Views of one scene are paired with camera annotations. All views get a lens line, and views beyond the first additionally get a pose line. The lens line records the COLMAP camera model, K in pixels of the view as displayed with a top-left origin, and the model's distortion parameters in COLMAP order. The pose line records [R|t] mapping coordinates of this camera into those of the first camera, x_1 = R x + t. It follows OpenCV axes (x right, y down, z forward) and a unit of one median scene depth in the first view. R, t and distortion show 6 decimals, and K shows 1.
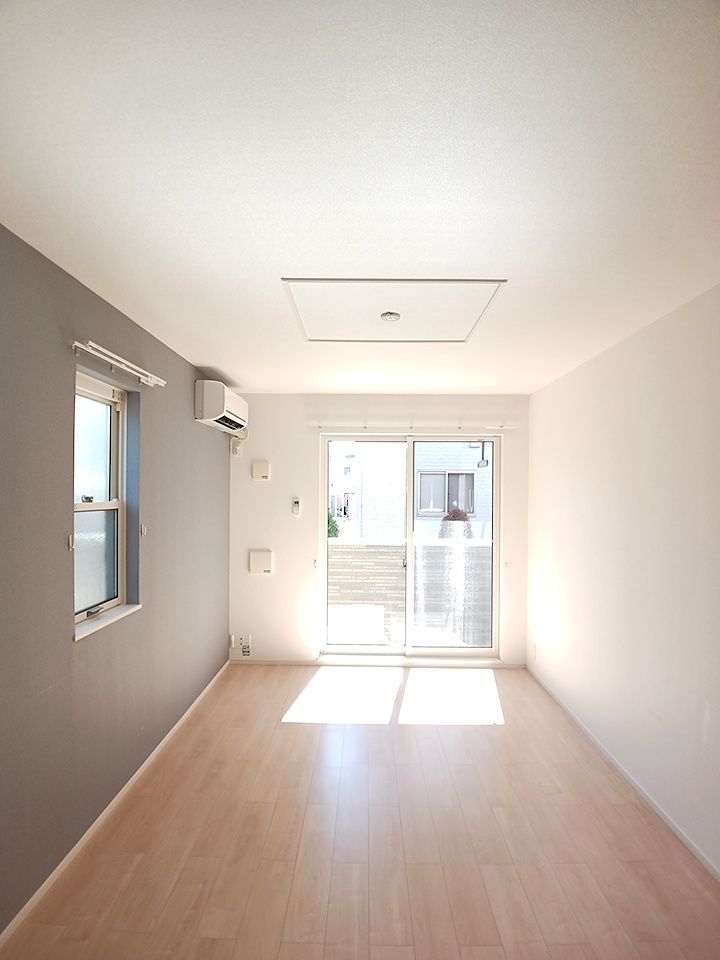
lens RADIAL K [[585.5, 0, 361.4], [0, 585.5, 492.0], [0, 0, 1]] dist [-0.000250, -0.000191]
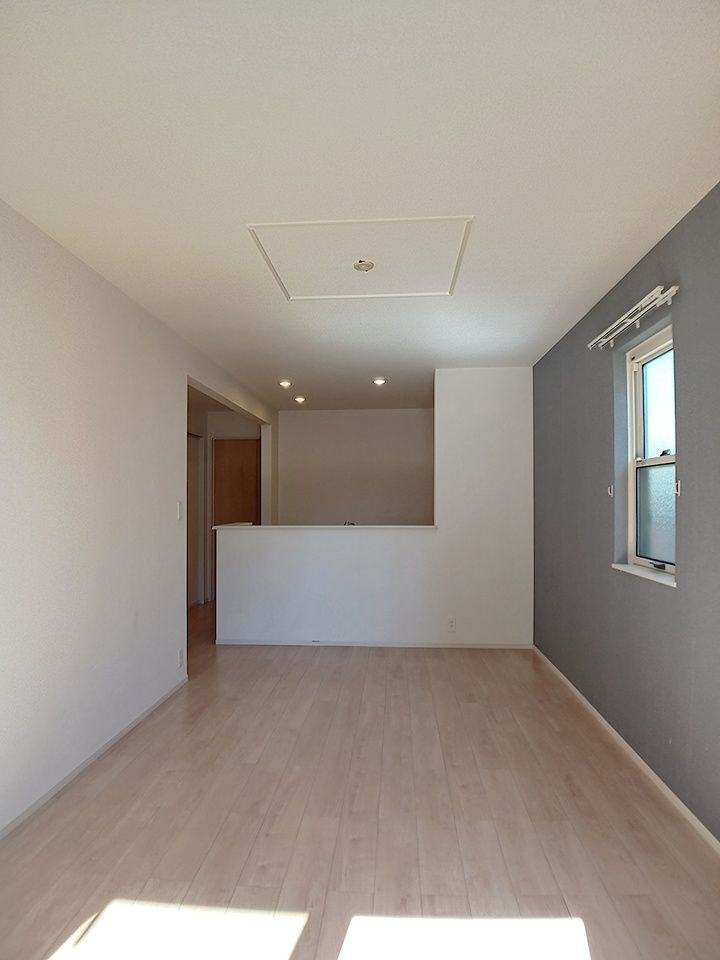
lens RADIAL K [[642.2, 0, 360.0], [0, 642.2, 480.0], [0, 0, 1]] dist [-0.003295, -0.000980]
pose [[-0.998761, -0.006897, 0.049287, -0.001666], [-0.008475, 0.999456, -0.031871, 0.081685], [-0.049041, -0.032249, -0.998276, 1.812624]]
